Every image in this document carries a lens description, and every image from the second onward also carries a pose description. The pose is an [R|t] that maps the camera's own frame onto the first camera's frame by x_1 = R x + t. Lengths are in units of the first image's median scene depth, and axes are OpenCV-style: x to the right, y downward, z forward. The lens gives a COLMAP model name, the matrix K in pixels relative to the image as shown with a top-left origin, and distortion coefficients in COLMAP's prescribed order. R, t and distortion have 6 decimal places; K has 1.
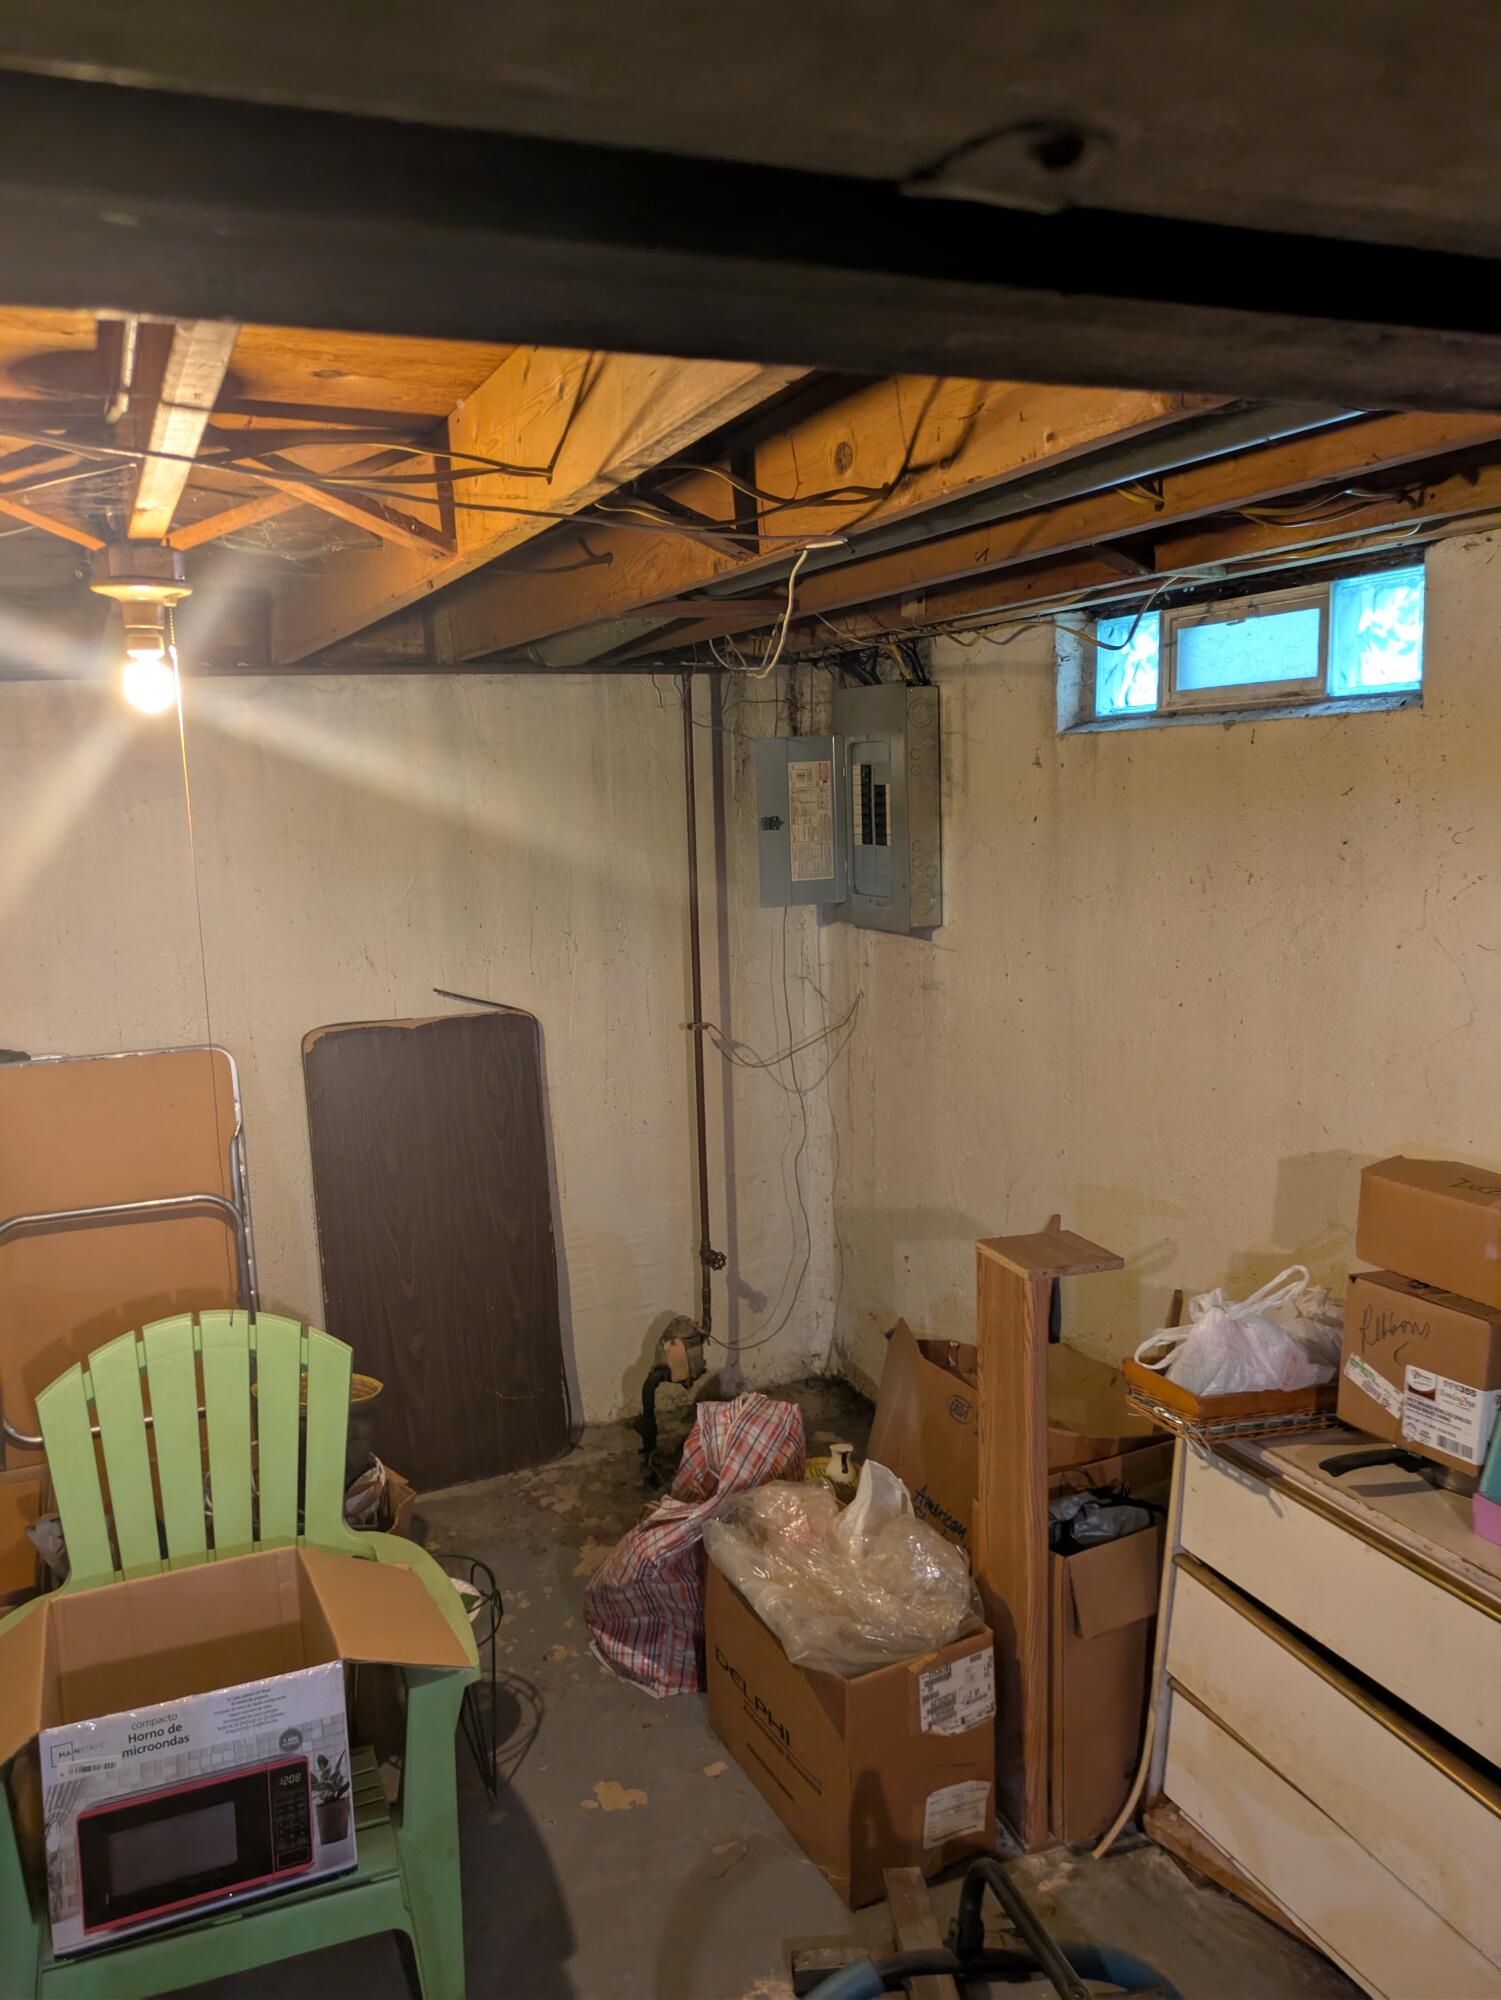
lens RADIAL K [[1504.8, 0, 753.0], [0, 1504.8, 1047.7], [0, 0, 1]] dist [0.065338, -0.077739]
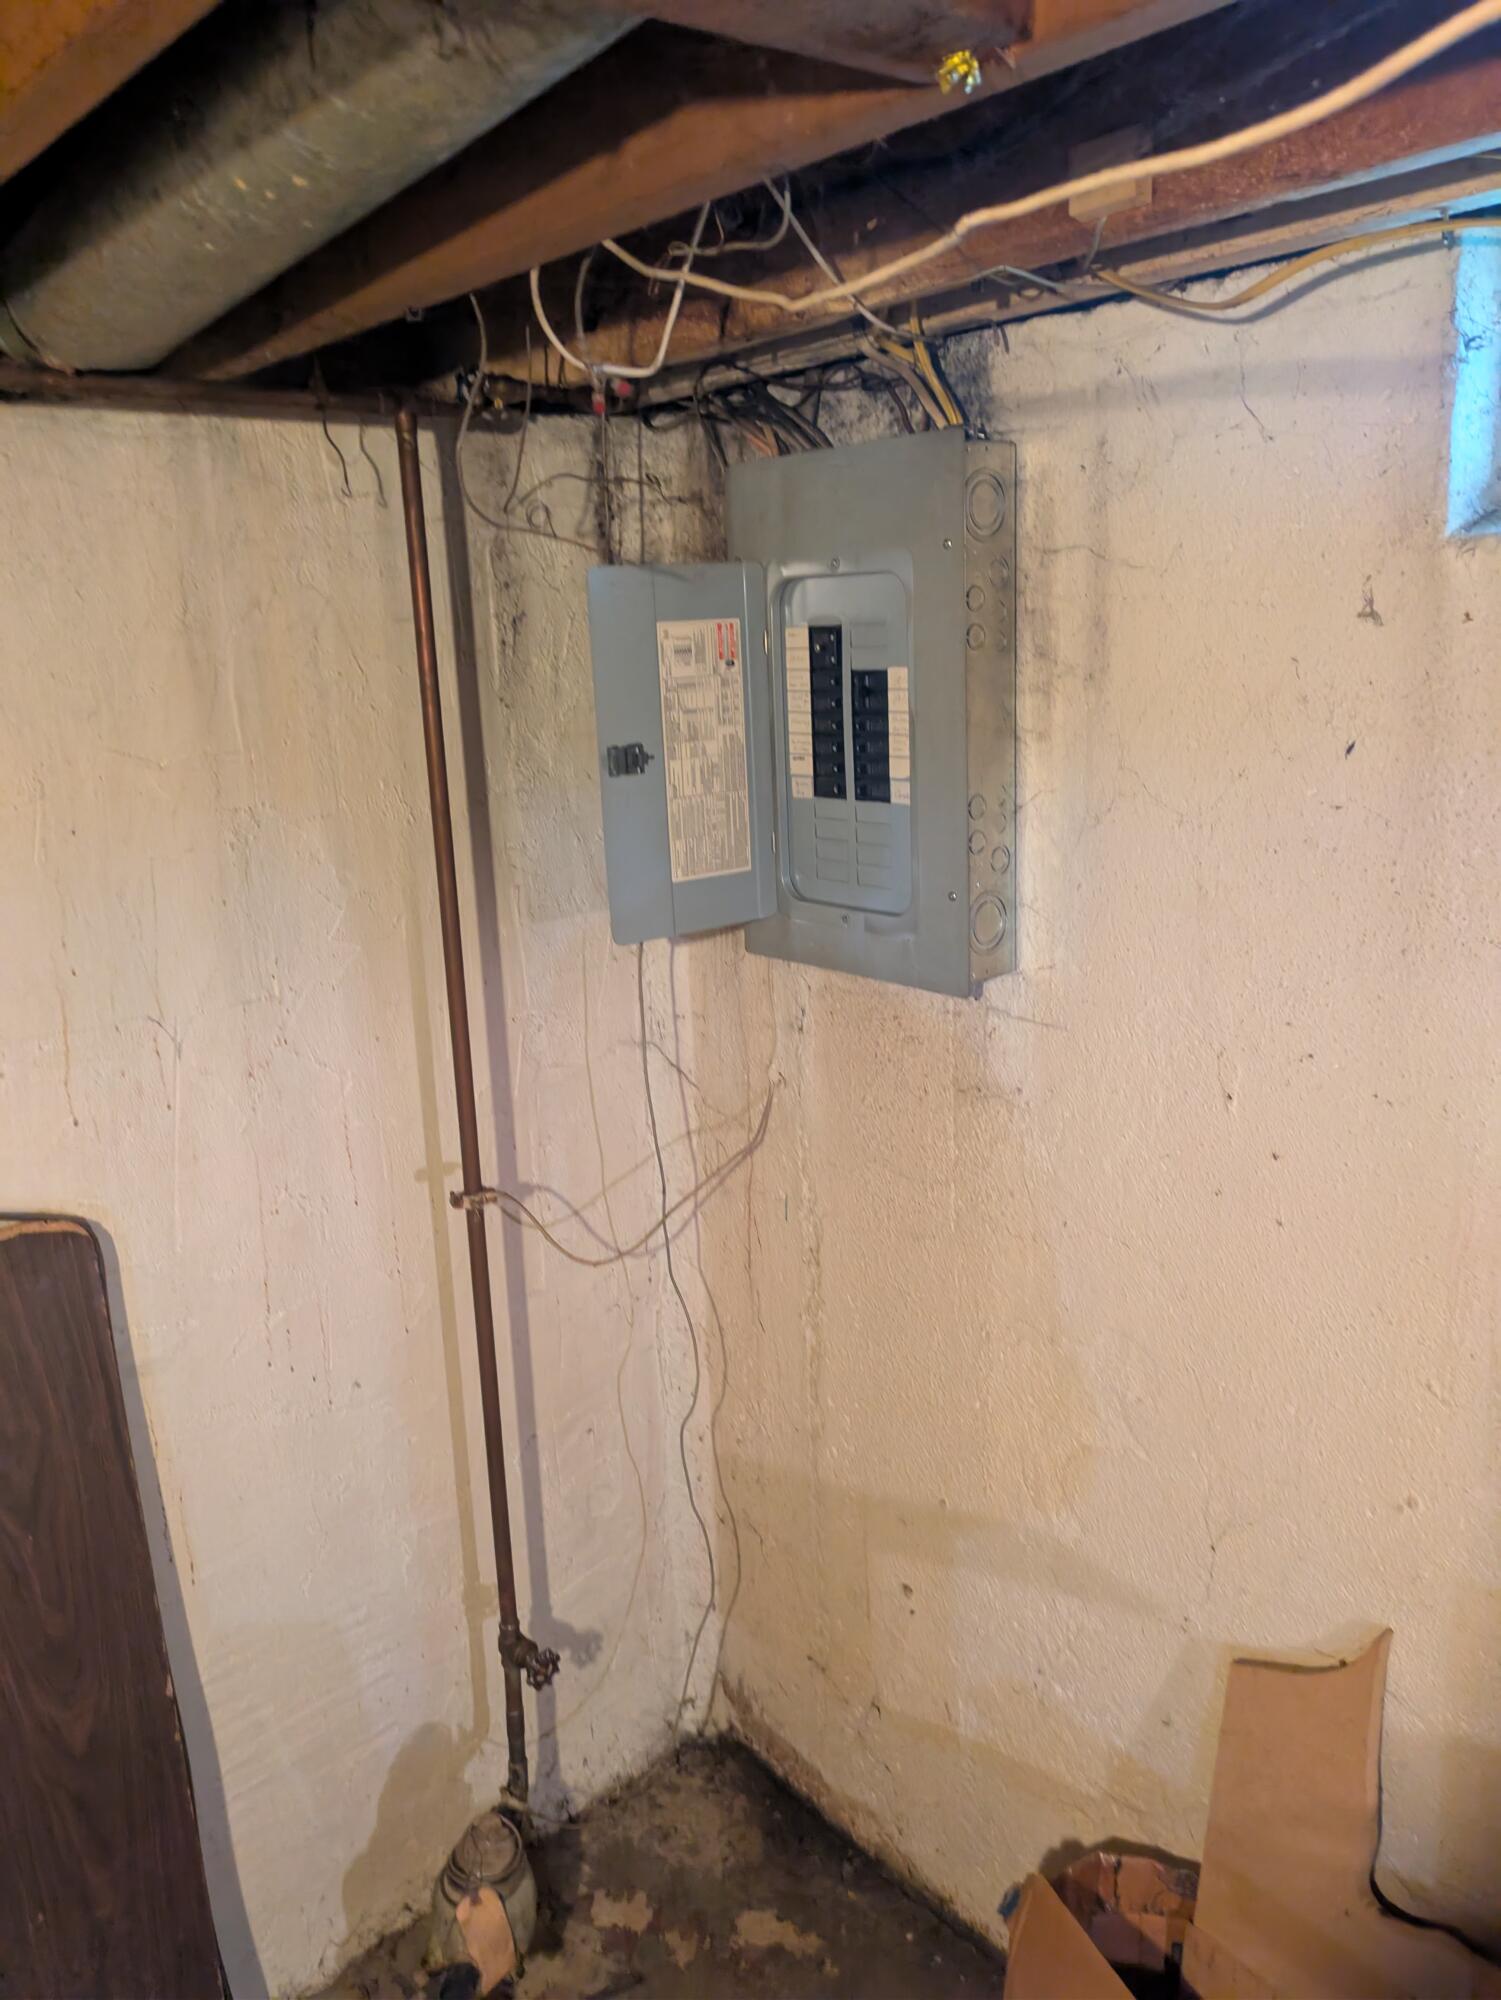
lens RADIAL K [[1492.3, 0, 750.5], [0, 1492.3, 1000.0], [0, 0, 1]] dist [0.060222, -0.053568]
pose [[0.959709, -0.075987, 0.270526, -0.078279], [0.061296, 0.996170, 0.062357, -0.102556], [-0.274228, -0.043262, 0.960691, 0.555712]]
